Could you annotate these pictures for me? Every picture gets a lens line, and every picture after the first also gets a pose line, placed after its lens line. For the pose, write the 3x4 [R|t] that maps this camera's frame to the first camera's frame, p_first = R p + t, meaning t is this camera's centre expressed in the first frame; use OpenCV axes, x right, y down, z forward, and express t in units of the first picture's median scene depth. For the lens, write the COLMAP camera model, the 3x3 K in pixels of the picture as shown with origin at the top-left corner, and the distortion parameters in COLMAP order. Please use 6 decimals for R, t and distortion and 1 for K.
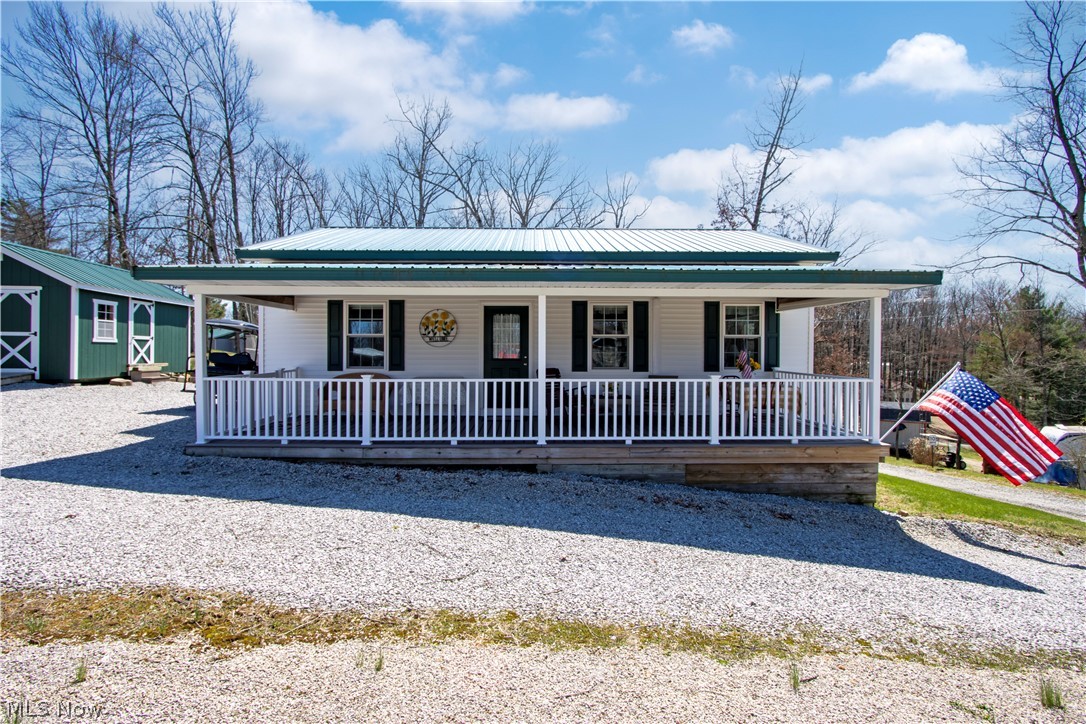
lens RADIAL K [[480.7, 0, 541.0], [0, 480.7, 347.6], [0, 0, 1]] dist [-0.013919, 0.000364]
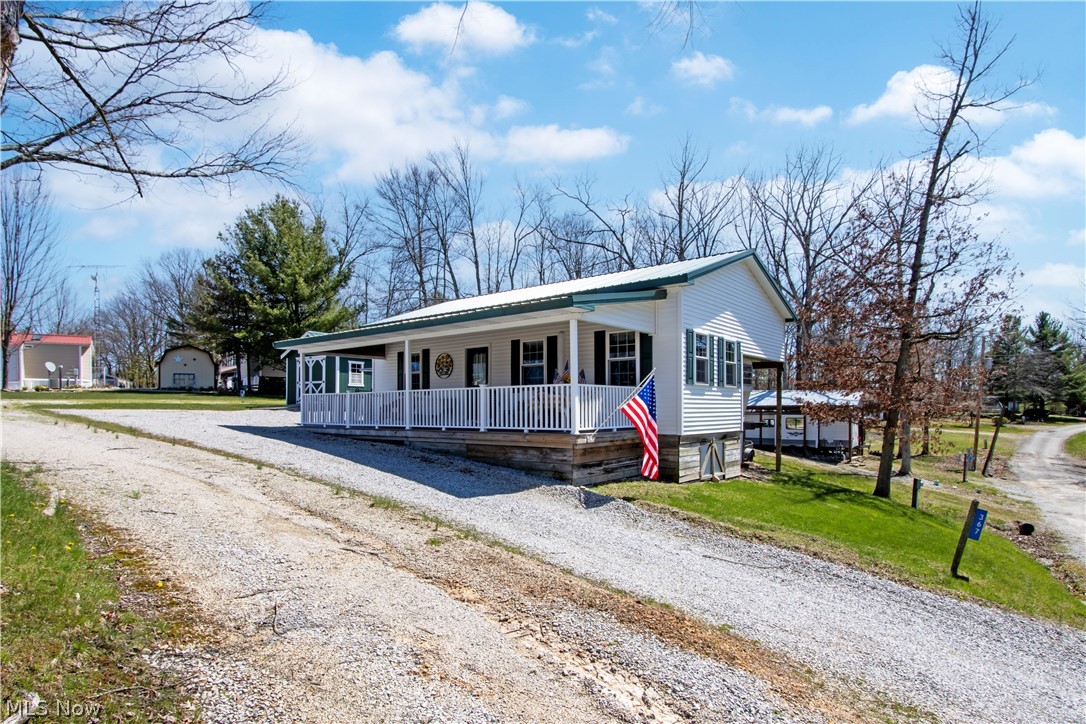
lens RADIAL K [[549.0, 0, 544.5], [0, 549.0, 373.1], [0, 0, 1]] dist [0.000398, 0.000476]
pose [[0.785132, -0.046691, -0.617566, 1.089367], [0.014825, 0.998285, -0.056628, 0.083861], [0.619151, 0.035305, 0.784478, -0.149048]]
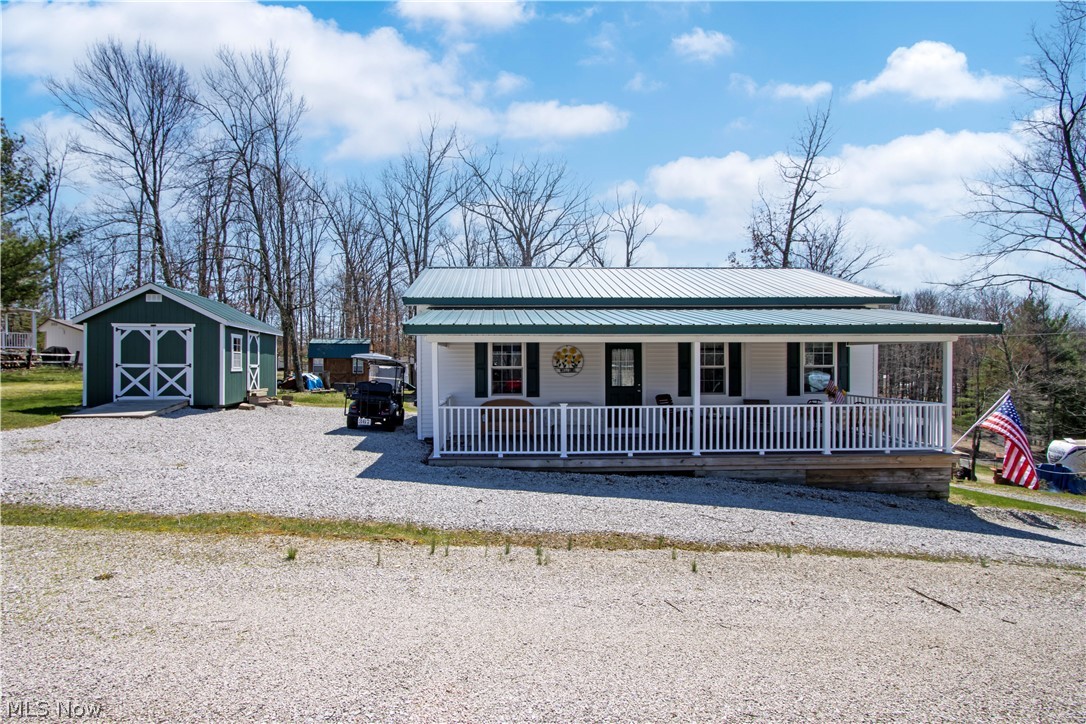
lens RADIAL K [[503.8, 0, 519.2], [0, 503.8, 361.9], [0, 0, 1]] dist [-0.014468, 0.000589]
pose [[0.999978, -0.006638, 0.000723, -0.335397], [0.006638, 0.999978, 0.000179, -0.040038], [-0.000724, -0.000174, 1.000000, -0.258862]]
